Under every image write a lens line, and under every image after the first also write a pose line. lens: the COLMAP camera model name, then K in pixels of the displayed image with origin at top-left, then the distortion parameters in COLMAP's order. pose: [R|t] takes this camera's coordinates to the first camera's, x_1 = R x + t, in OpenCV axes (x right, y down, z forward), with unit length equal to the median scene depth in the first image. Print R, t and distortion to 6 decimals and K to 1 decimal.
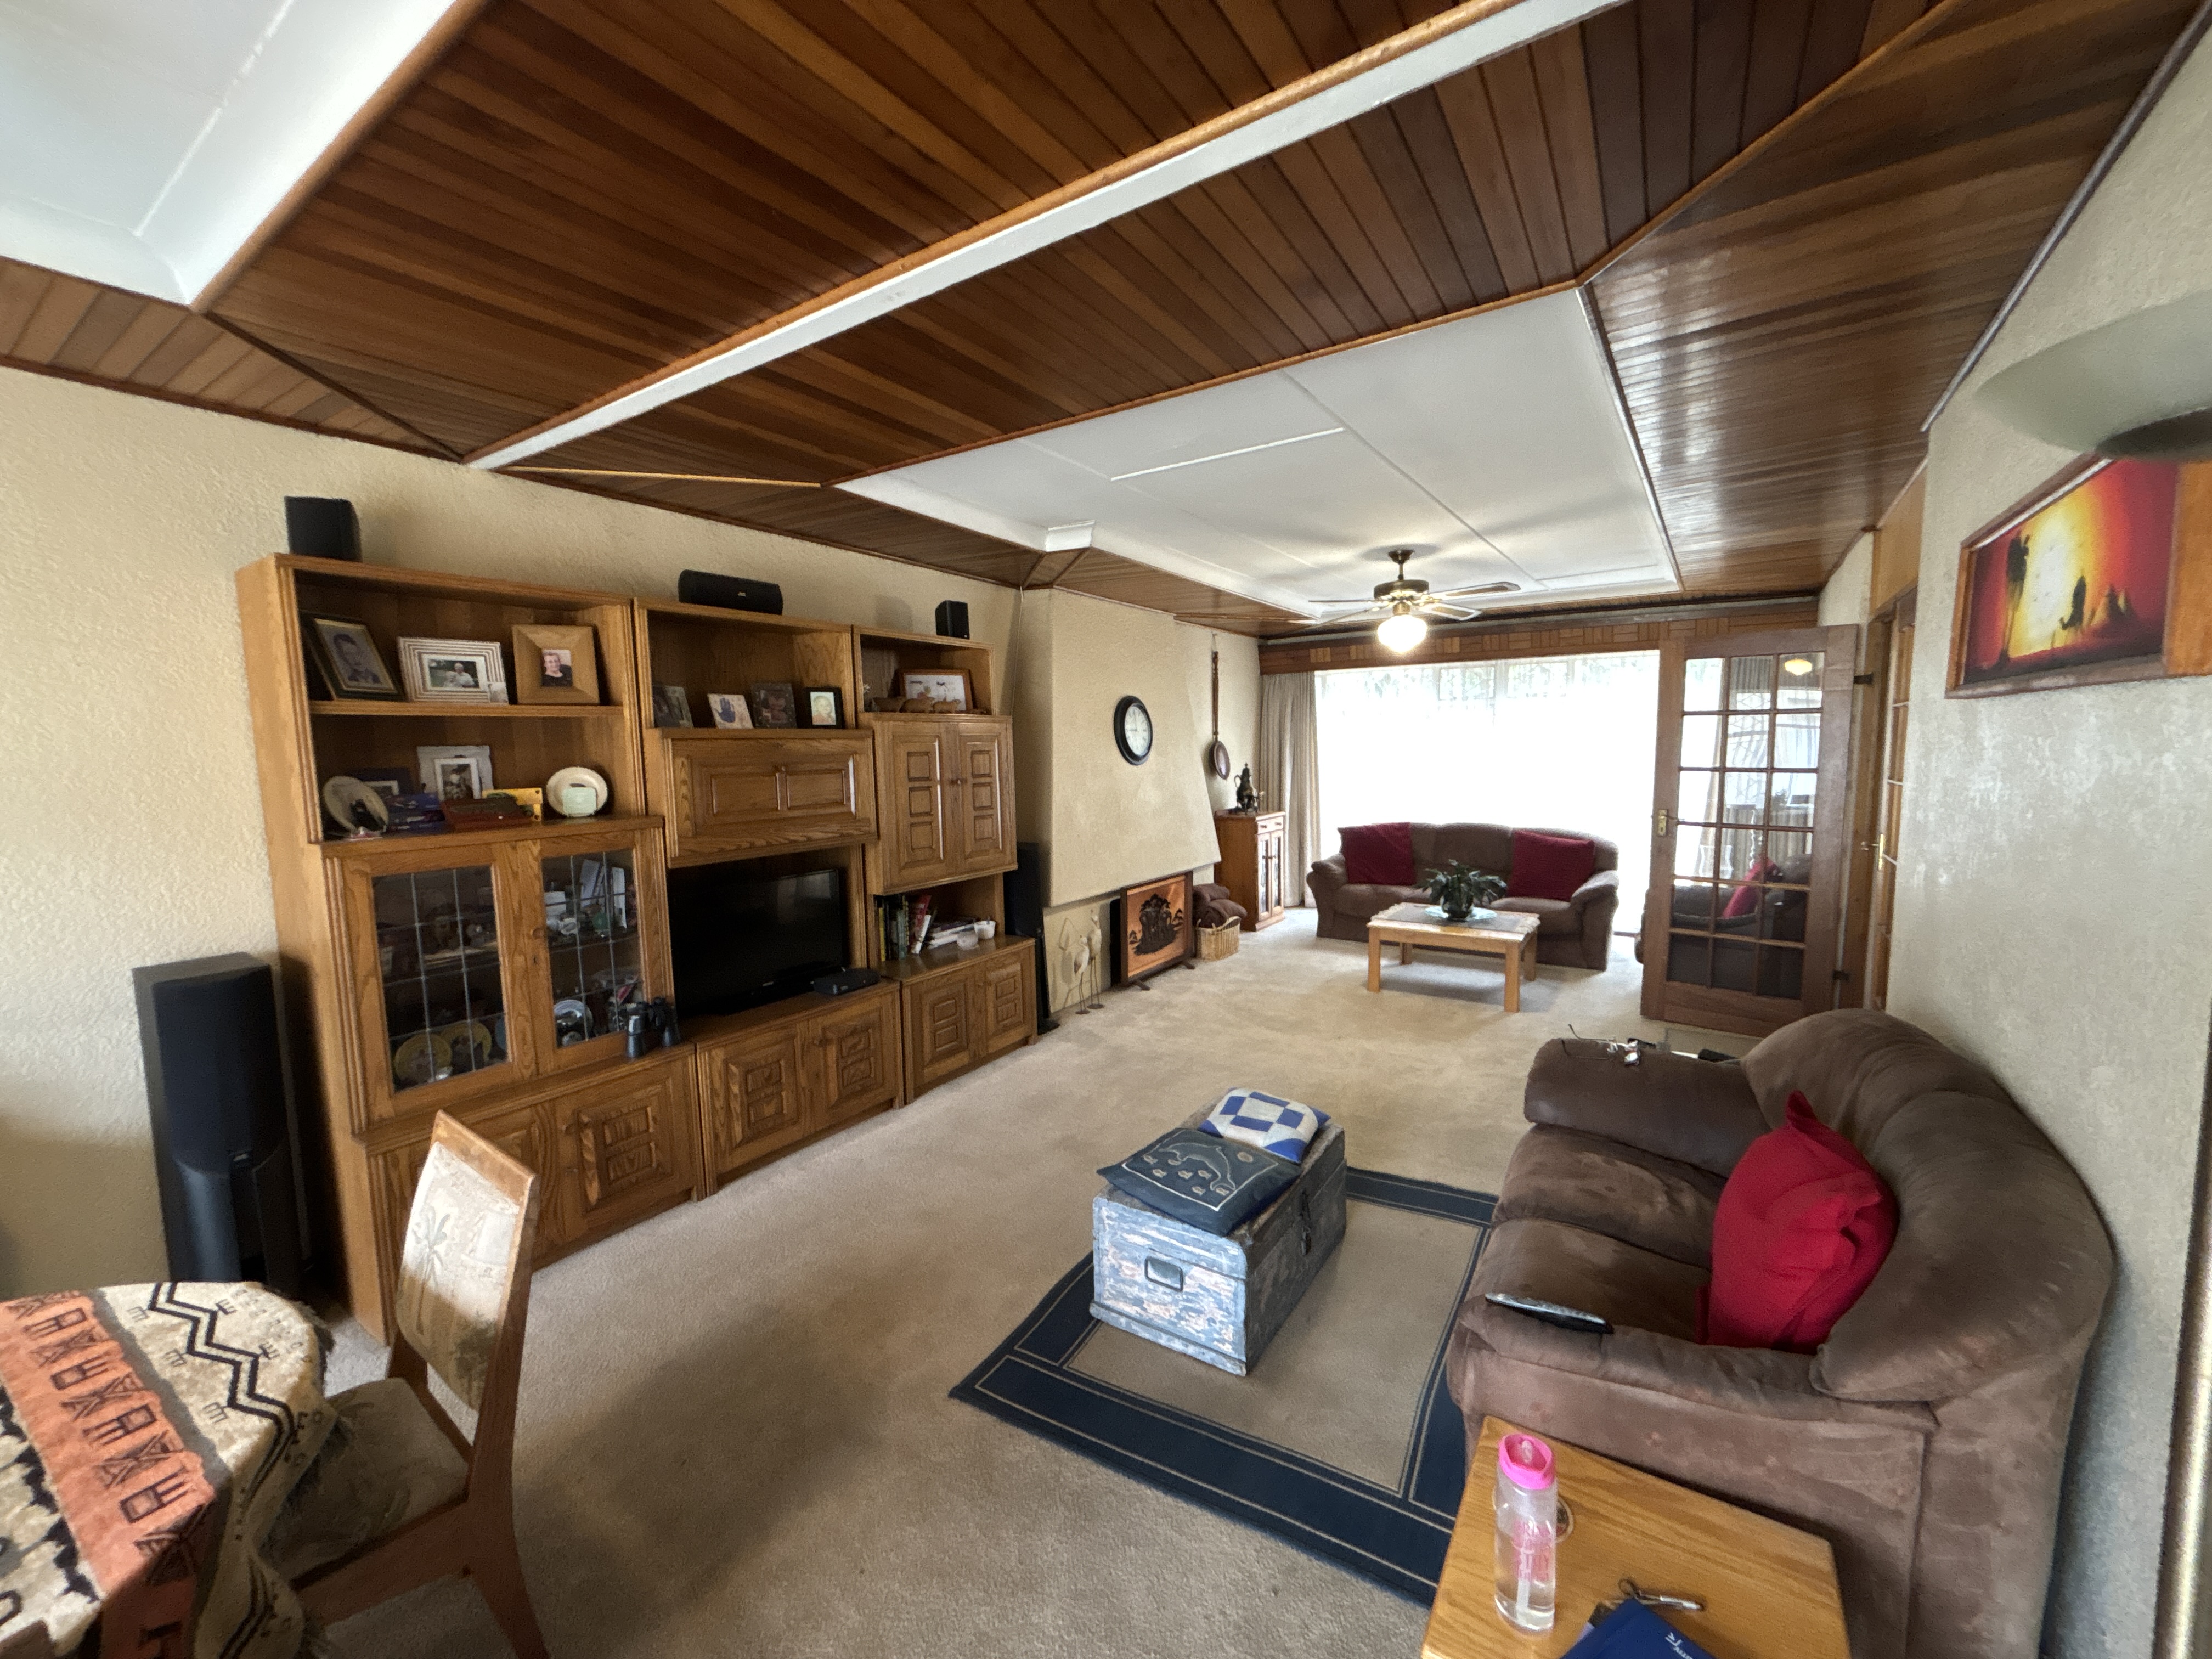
lens RADIAL K [[895.0, 0, 1091.7], [0, 895.0, 833.6], [0, 0, 1]] dist [0.001067, 0.001500]
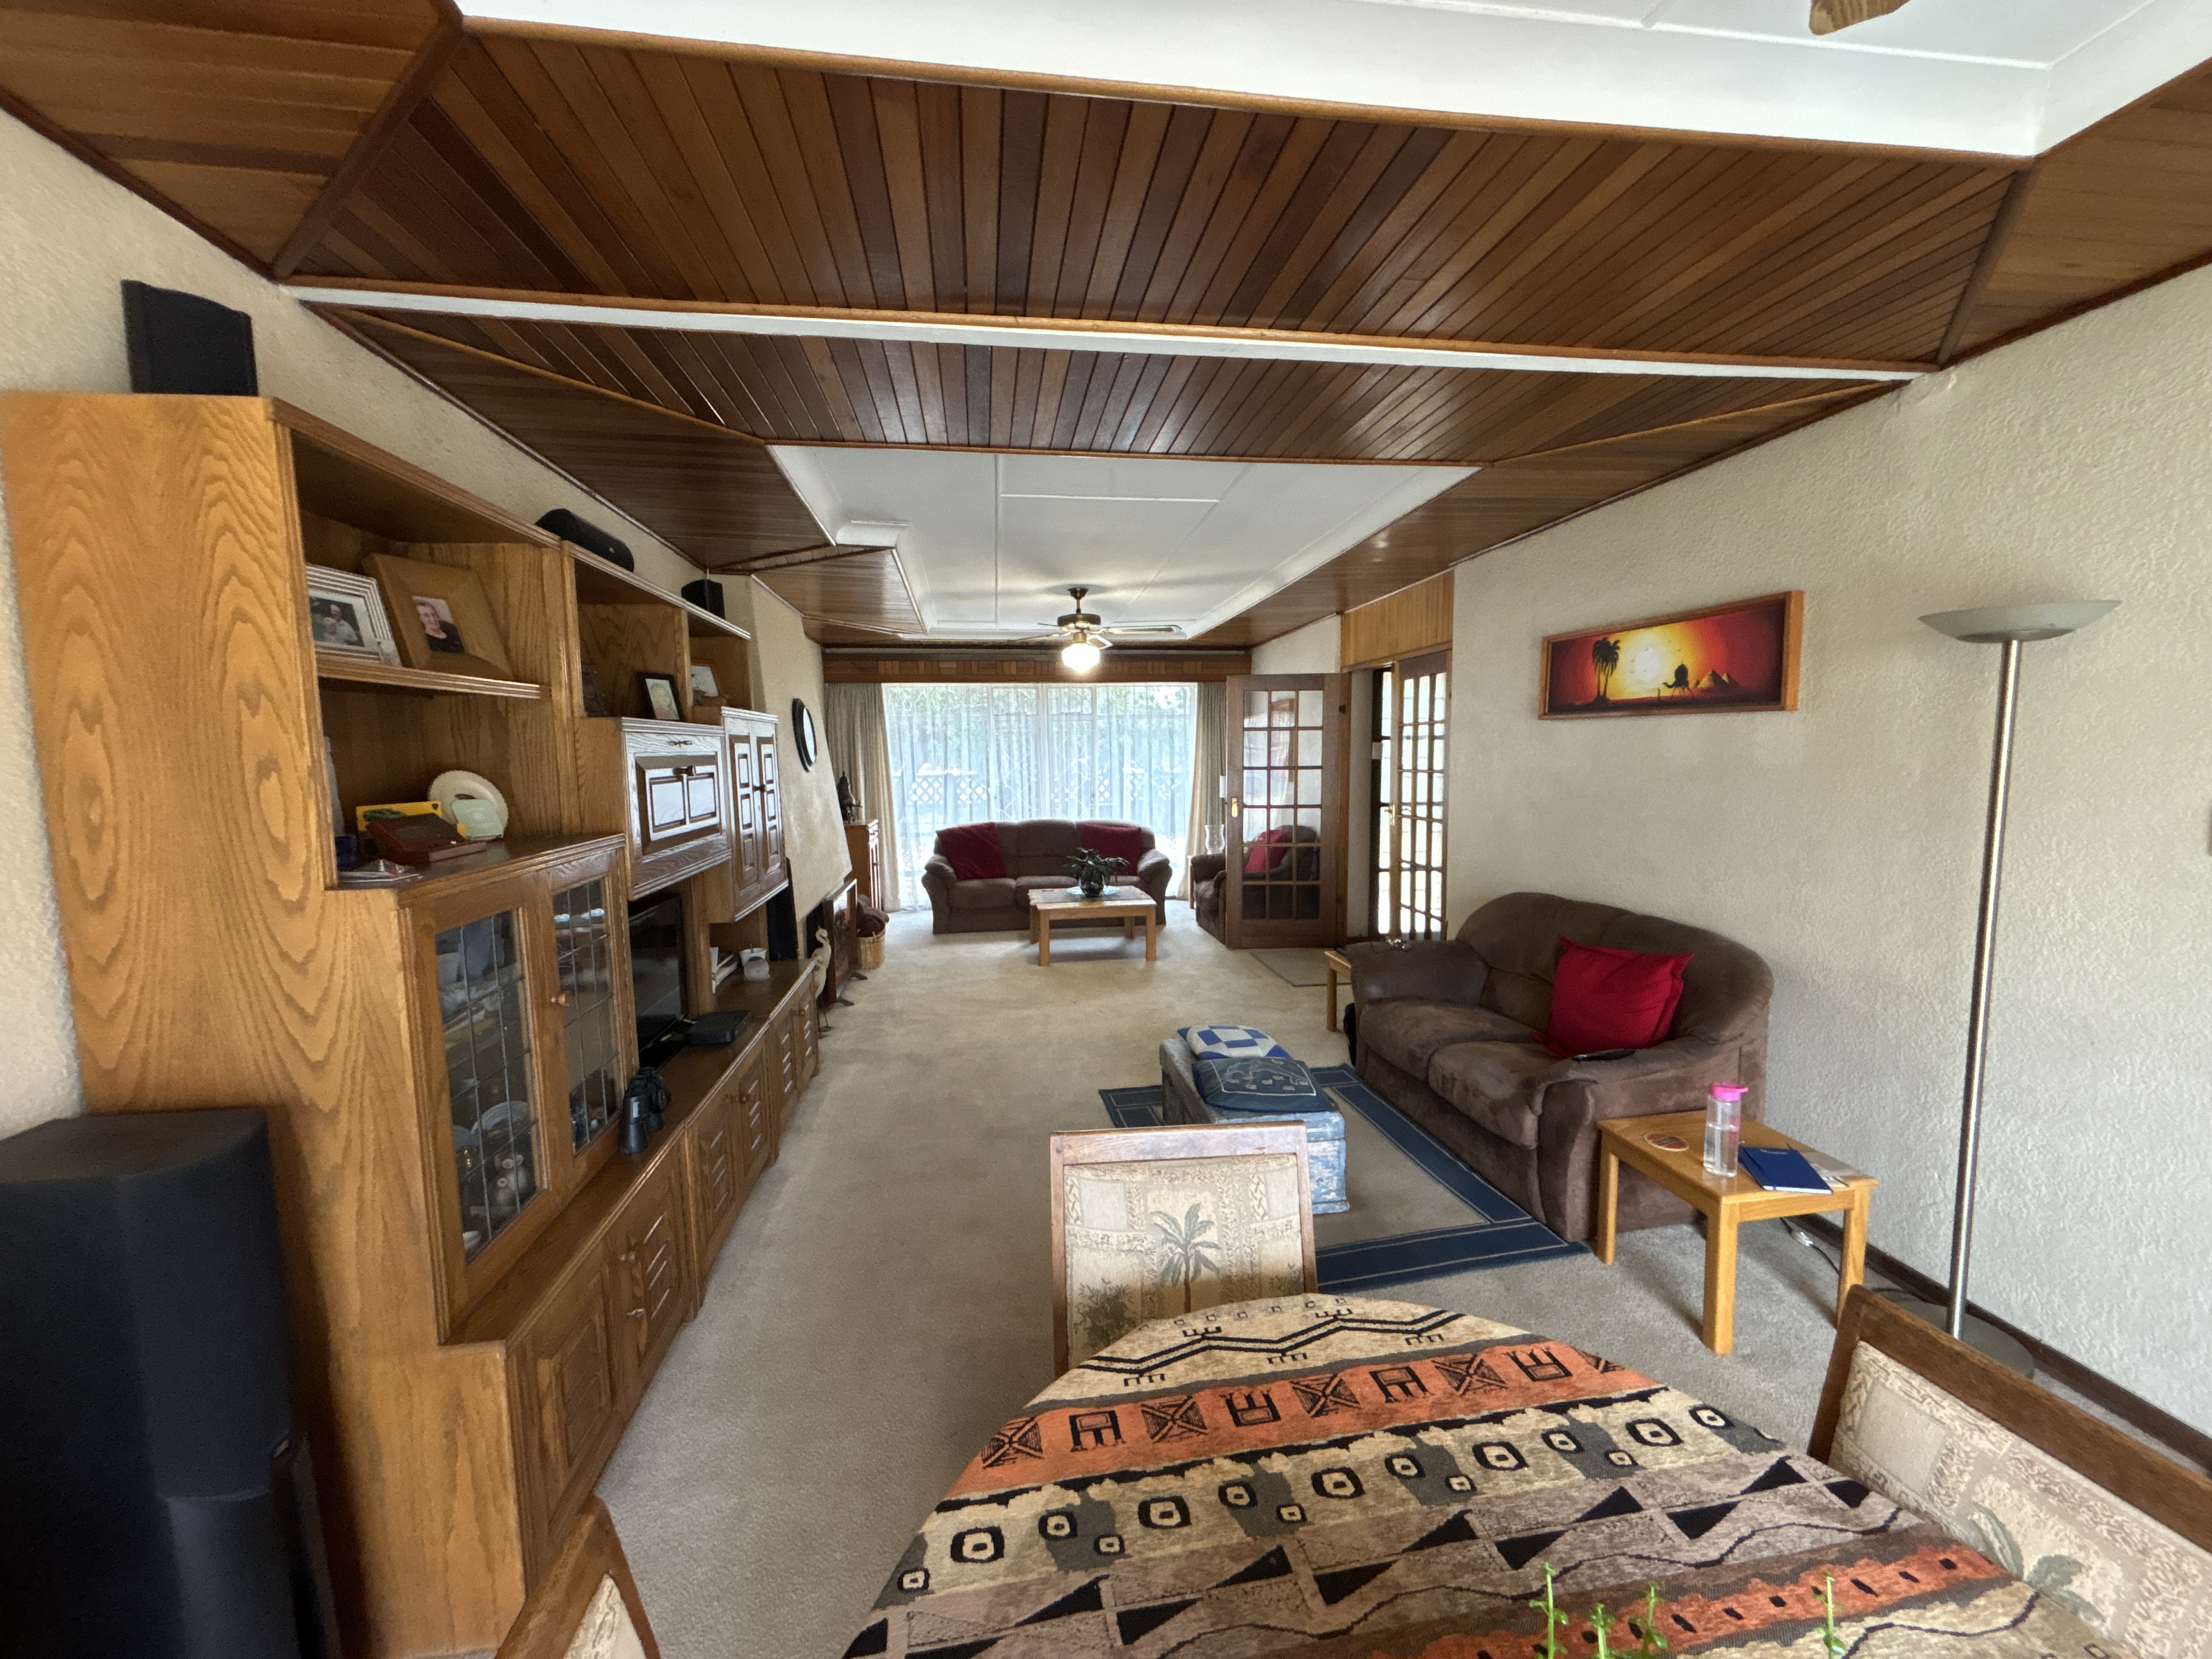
lens RADIAL K [[895.0, 0, 1113.8], [0, 895.0, 828.0], [0, 0, 1]] dist [0.001067, 0.001500]
pose [[0.736614, -0.055052, 0.674069, -0.729400], [0.071224, 0.997454, 0.003630, 0.004099], [-0.672553, 0.045336, 0.738659, 0.165967]]
